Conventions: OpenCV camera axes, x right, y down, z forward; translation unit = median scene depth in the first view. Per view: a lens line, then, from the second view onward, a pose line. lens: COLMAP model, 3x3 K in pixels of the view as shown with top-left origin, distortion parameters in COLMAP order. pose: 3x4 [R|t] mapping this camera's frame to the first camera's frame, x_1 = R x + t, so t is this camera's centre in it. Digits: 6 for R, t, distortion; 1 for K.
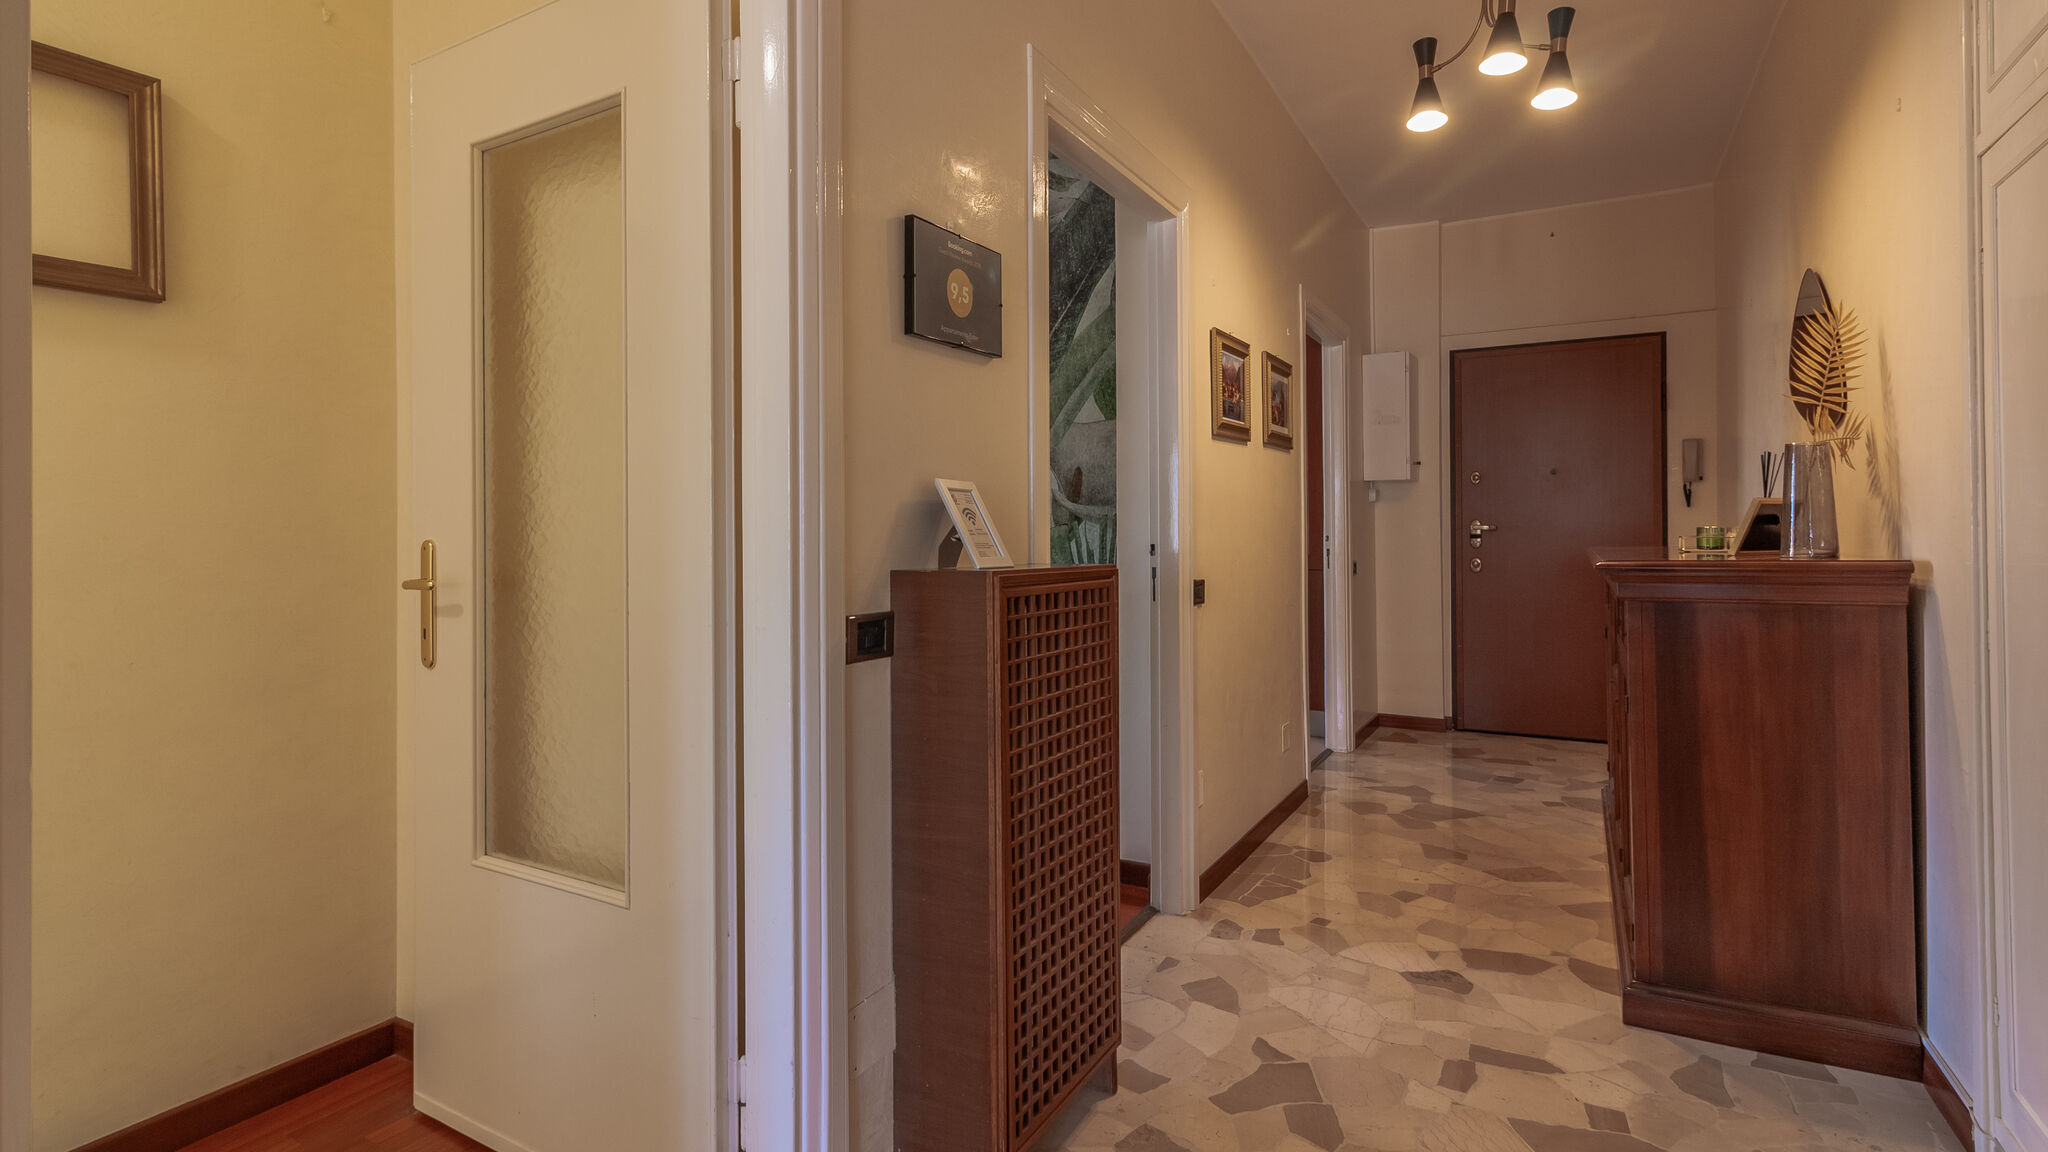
lens RADIAL K [[990.3, 0, 1010.6], [0, 990.3, 526.6], [0, 0, 1]] dist [0.013071, -0.002457]
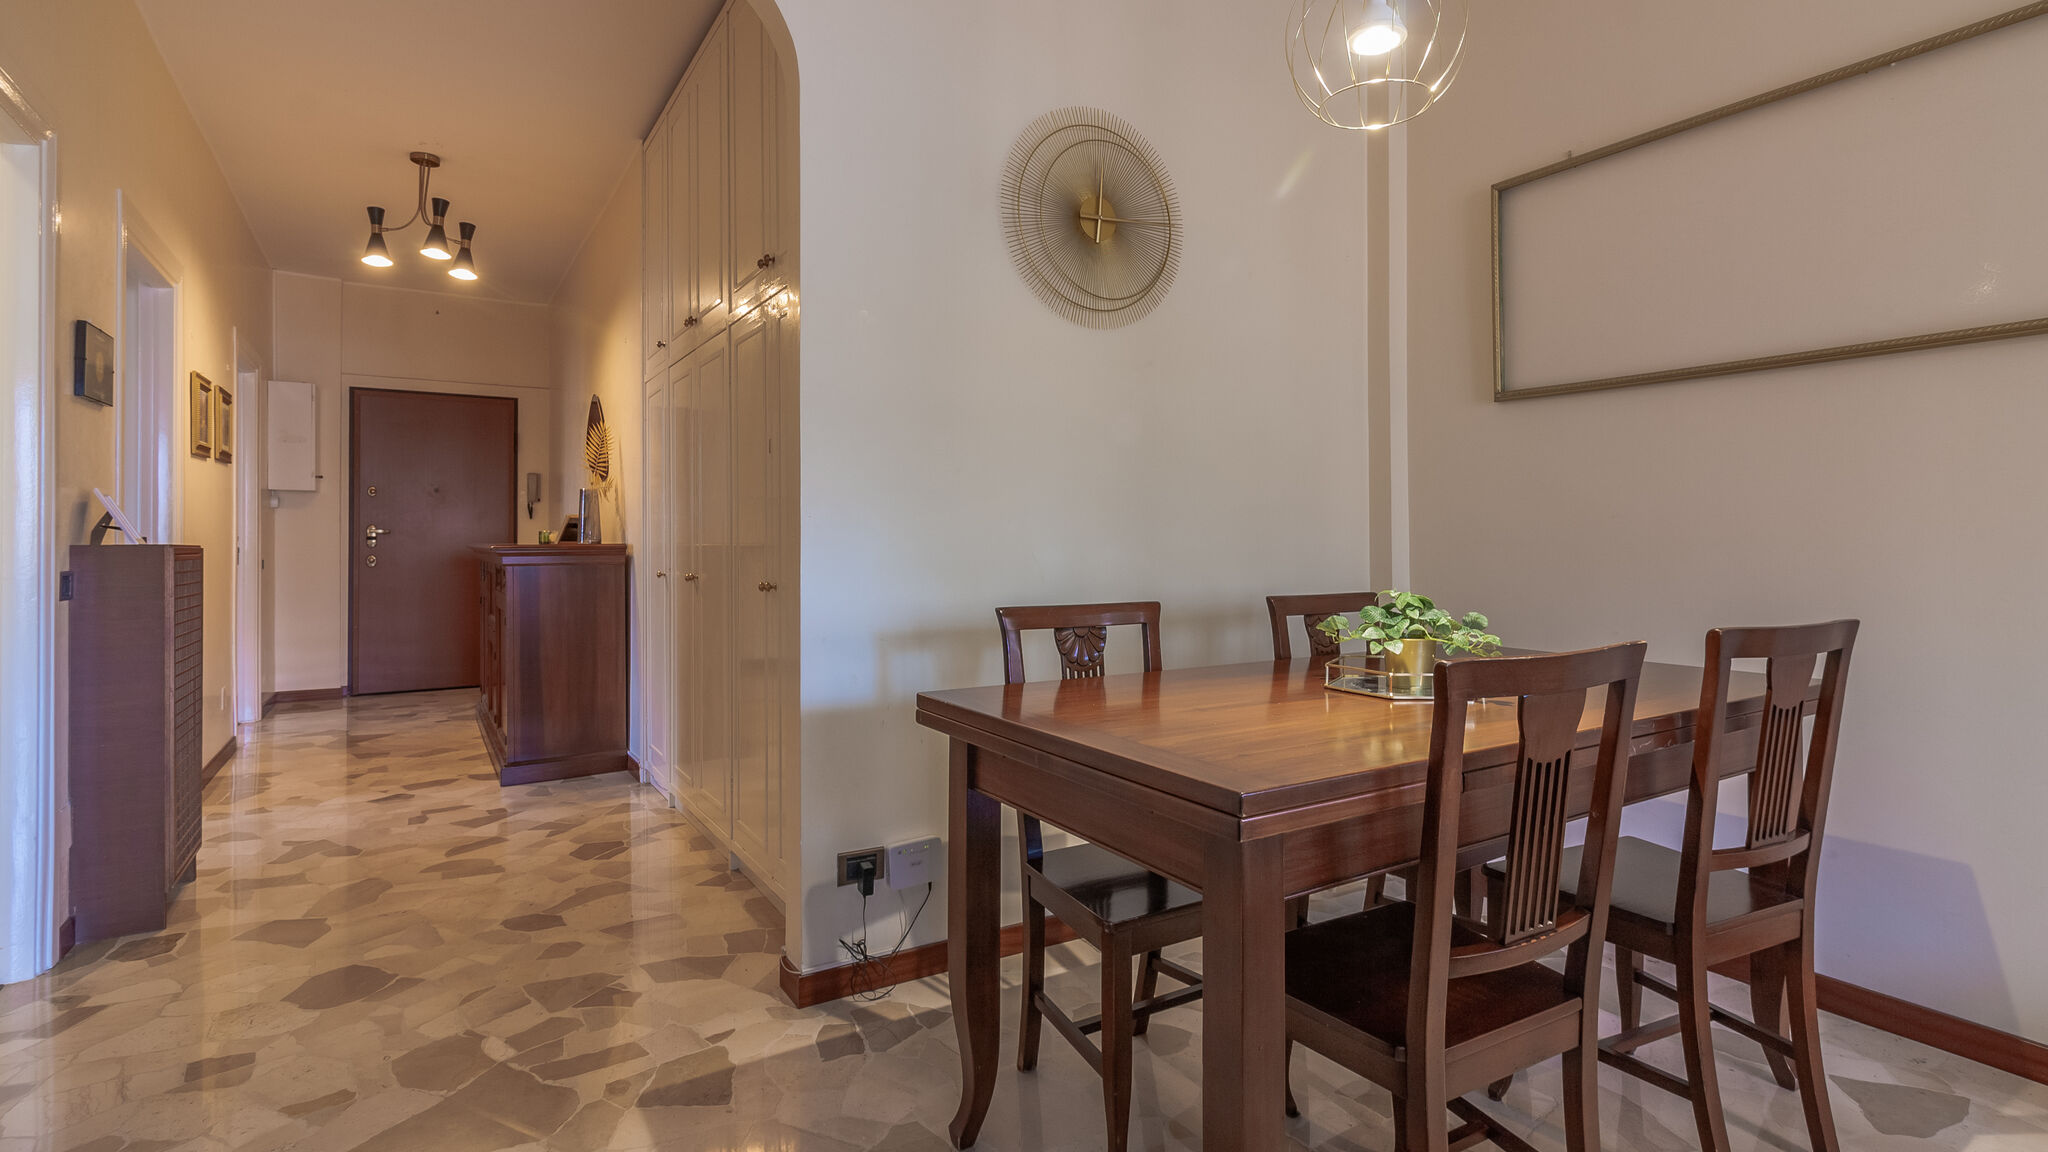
lens RADIAL K [[990.3, 0, 1062.5], [0, 990.3, 533.4], [0, 0, 1]] dist [0.013071, -0.002457]
pose [[0.457105, 0.011362, 0.889340, -0.458169], [-0.007409, 0.999932, -0.008967, 0.015387], [-0.889382, -0.002491, 0.457158, -0.638470]]
